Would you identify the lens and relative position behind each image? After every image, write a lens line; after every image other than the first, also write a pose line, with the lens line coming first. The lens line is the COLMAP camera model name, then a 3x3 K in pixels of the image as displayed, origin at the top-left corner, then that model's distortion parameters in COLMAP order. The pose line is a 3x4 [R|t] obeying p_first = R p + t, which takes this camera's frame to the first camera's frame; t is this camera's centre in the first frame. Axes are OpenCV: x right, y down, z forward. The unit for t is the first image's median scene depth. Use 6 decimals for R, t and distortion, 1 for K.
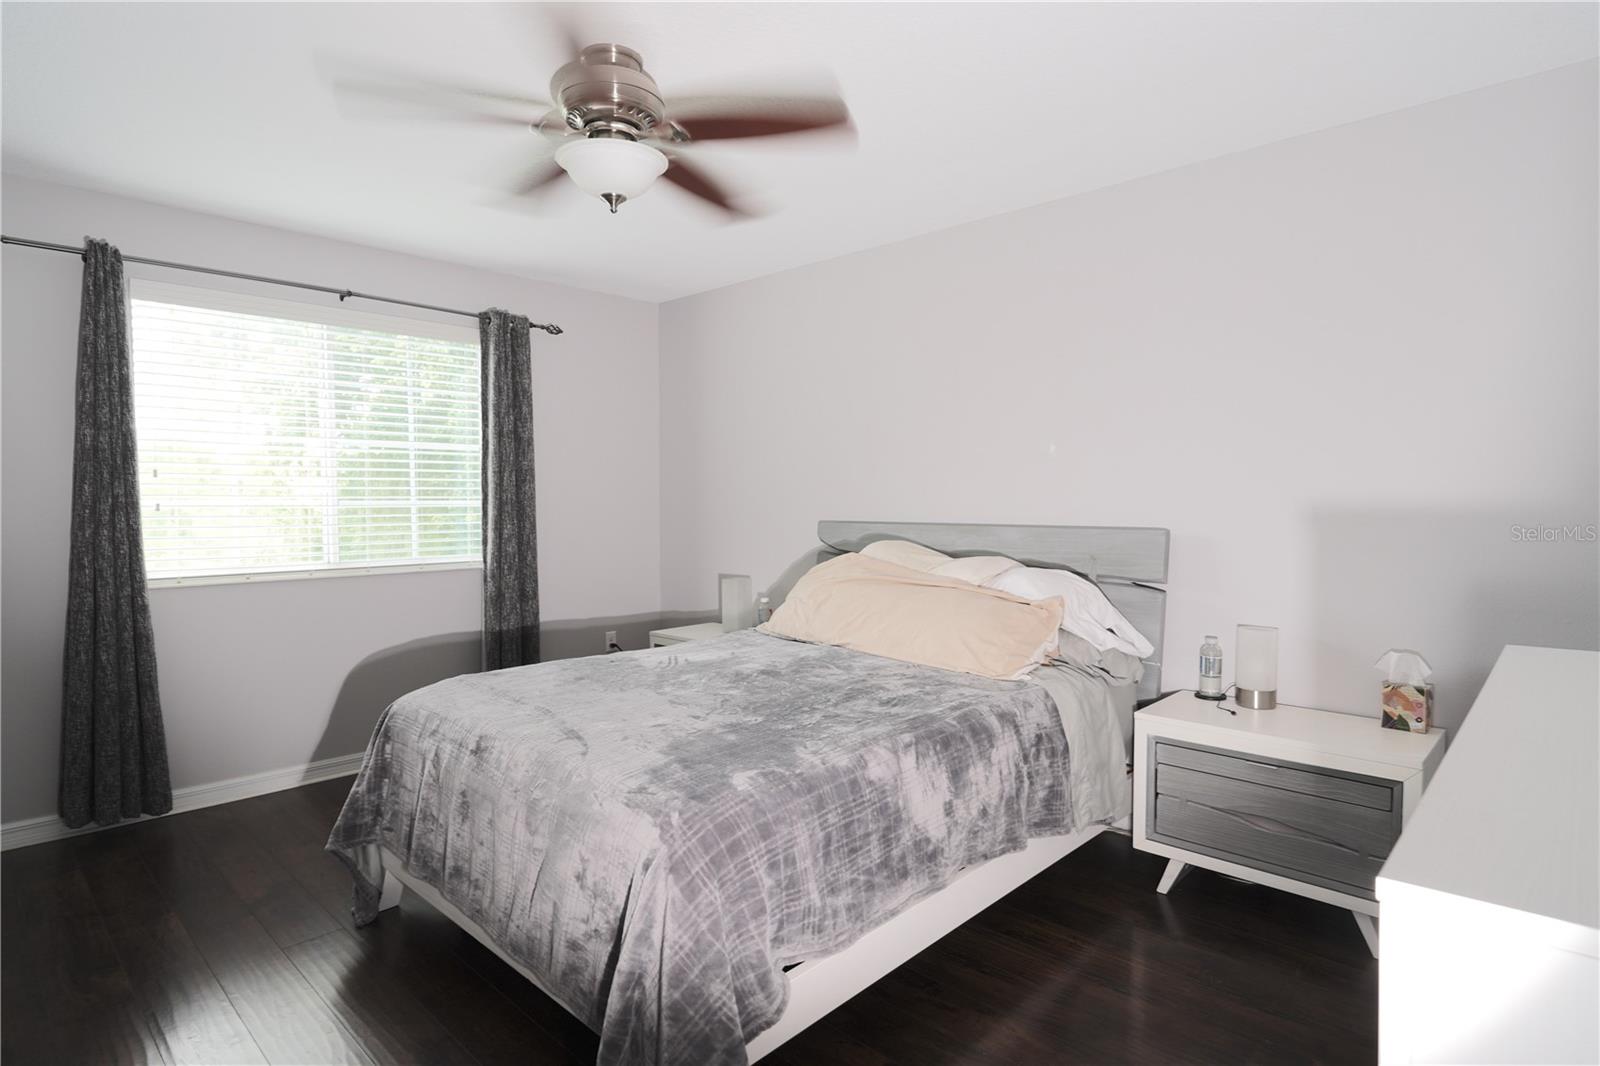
lens RADIAL K [[879.2, 0, 783.9], [0, 879.2, 533.2], [0, 0, 1]] dist [0.001869, -0.000280]
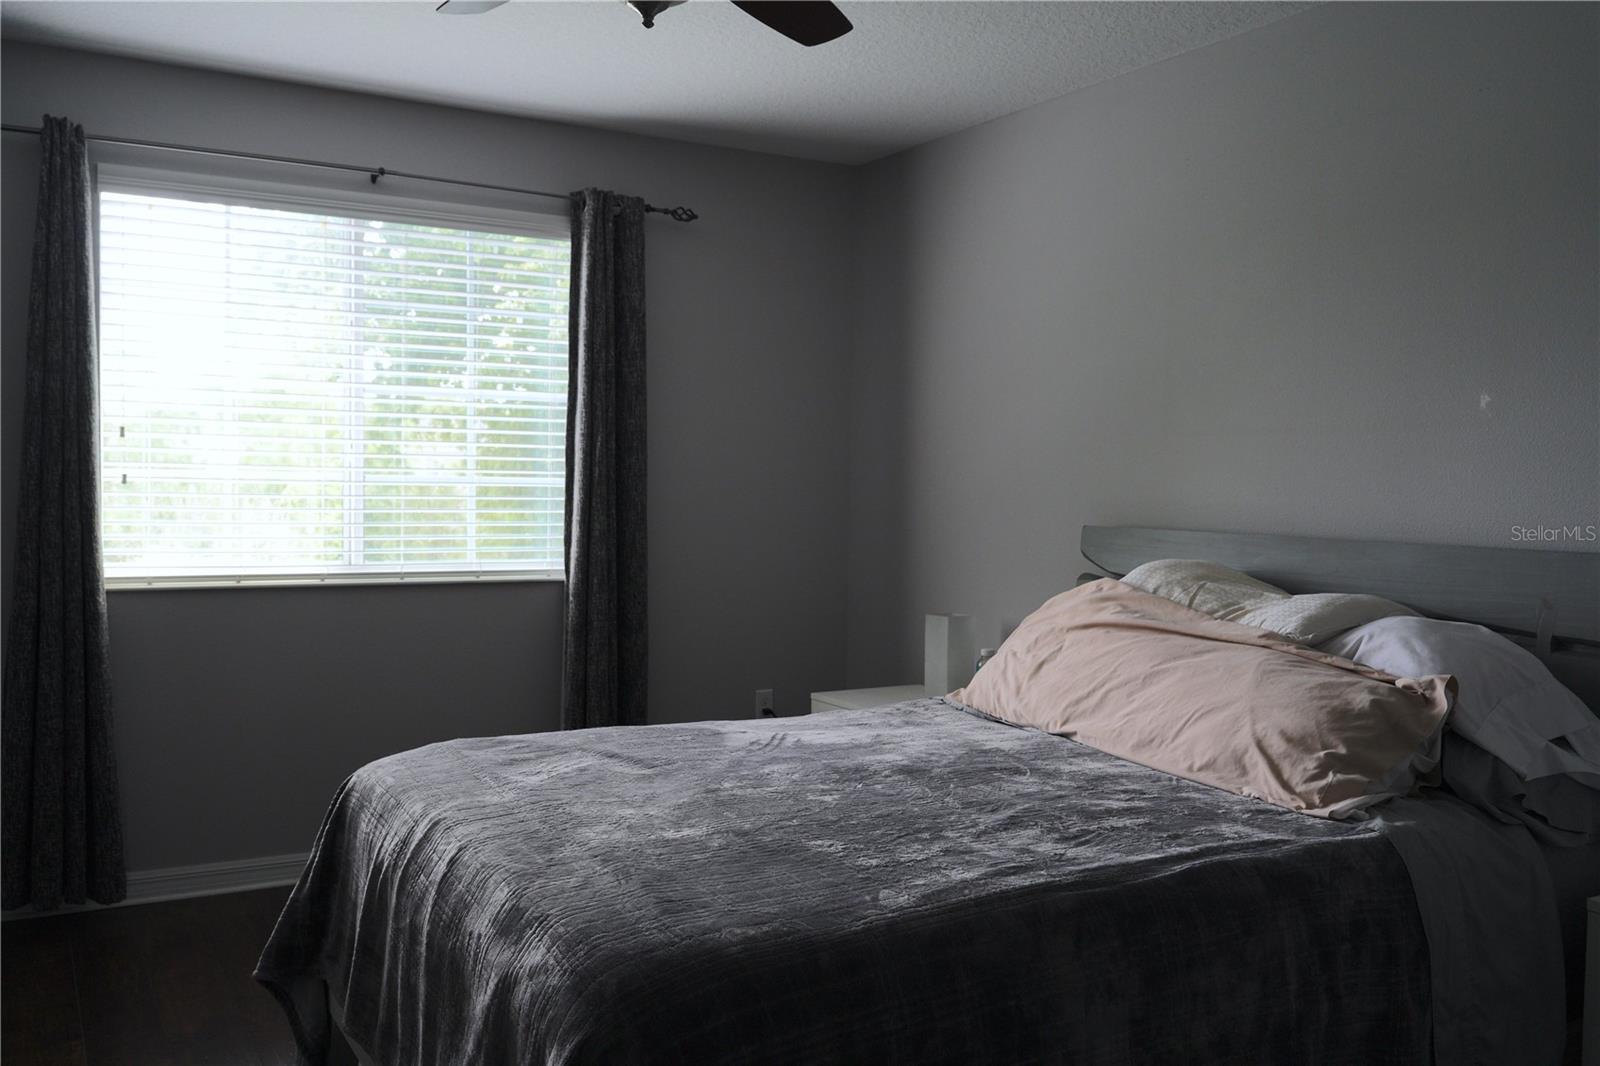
lens RADIAL K [[1419.4, 0, 798.3], [0, 1419.4, 532.6], [0, 0, 1]] dist [-0.001625, -0.002940]
pose [[0.958785, 0.028781, -0.282670, 0.152081], [-0.030088, 0.999547, -0.000281, -0.001643], [0.282534, 0.008774, 0.959217, 0.039090]]
